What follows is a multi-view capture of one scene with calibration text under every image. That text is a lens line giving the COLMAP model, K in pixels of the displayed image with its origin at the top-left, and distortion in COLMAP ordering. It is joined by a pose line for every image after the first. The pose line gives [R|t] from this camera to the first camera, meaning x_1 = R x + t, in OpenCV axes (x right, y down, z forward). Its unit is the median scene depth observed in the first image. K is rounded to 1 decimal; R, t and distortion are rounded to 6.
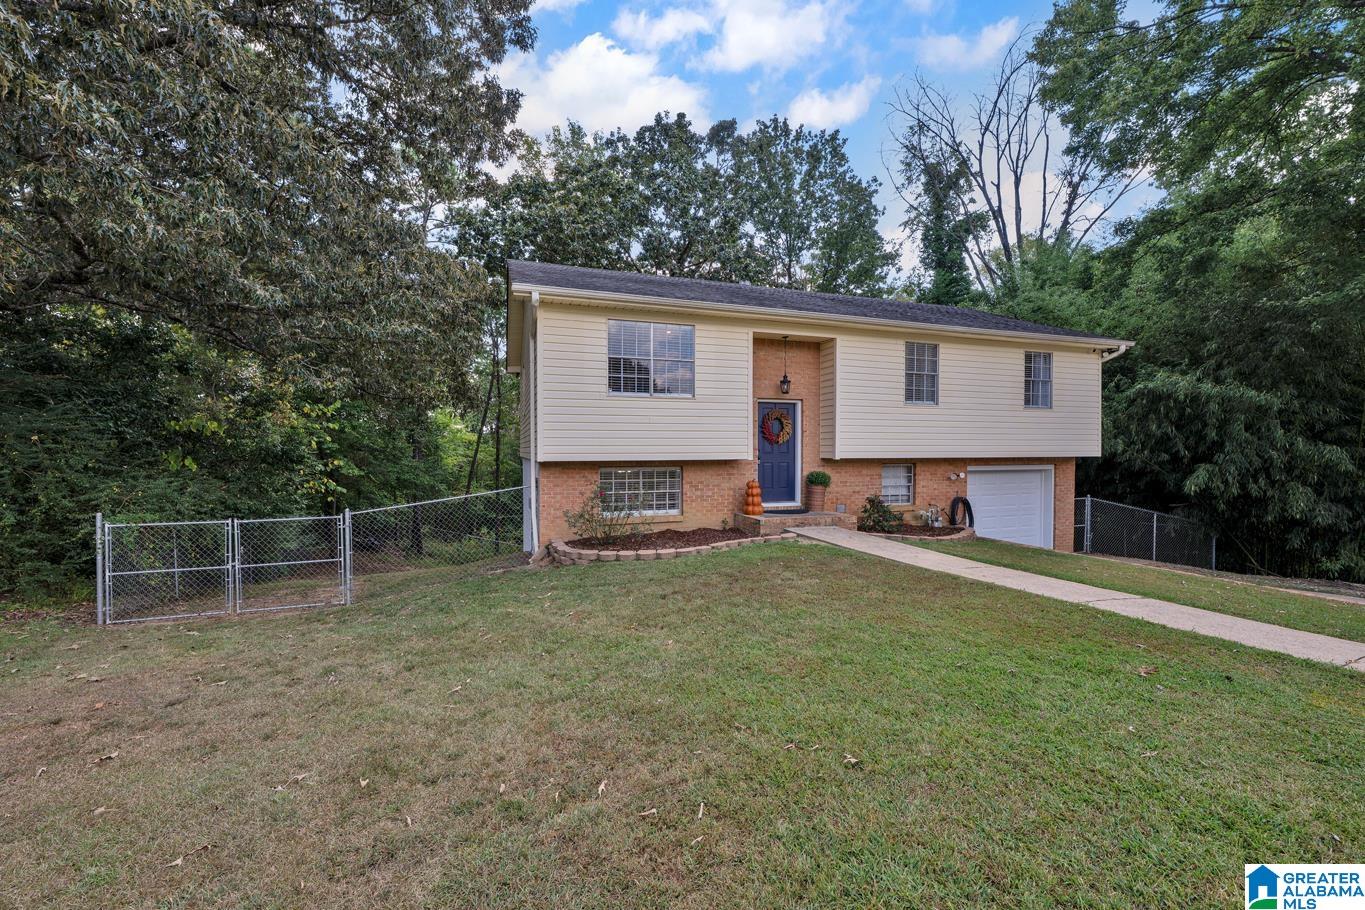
lens RADIAL K [[537.6, 0, 682.5], [0, 537.6, 456.7], [0, 0, 1]] dist [0.002173, 0.000745]
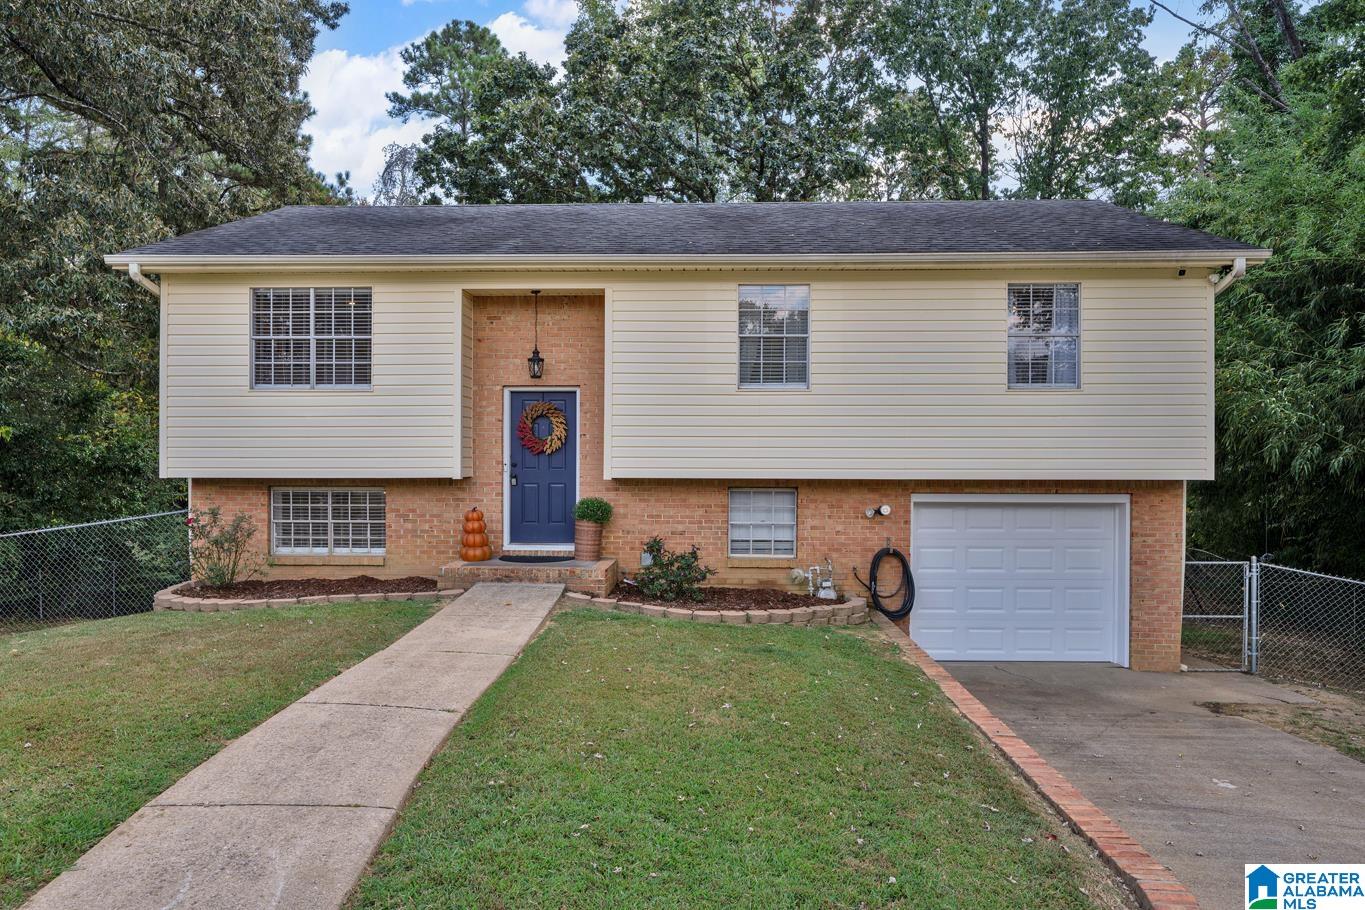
lens RADIAL K [[875.6, 0, 682.5], [0, 875.6, 455.0], [0, 0, 1]] dist [0.001101, 0.001054]
pose [[0.935182, 0.003658, -0.354150, 0.733715], [-0.007862, 0.999915, -0.010434, -0.013796], [0.354081, 0.012542, 0.935131, 0.068884]]
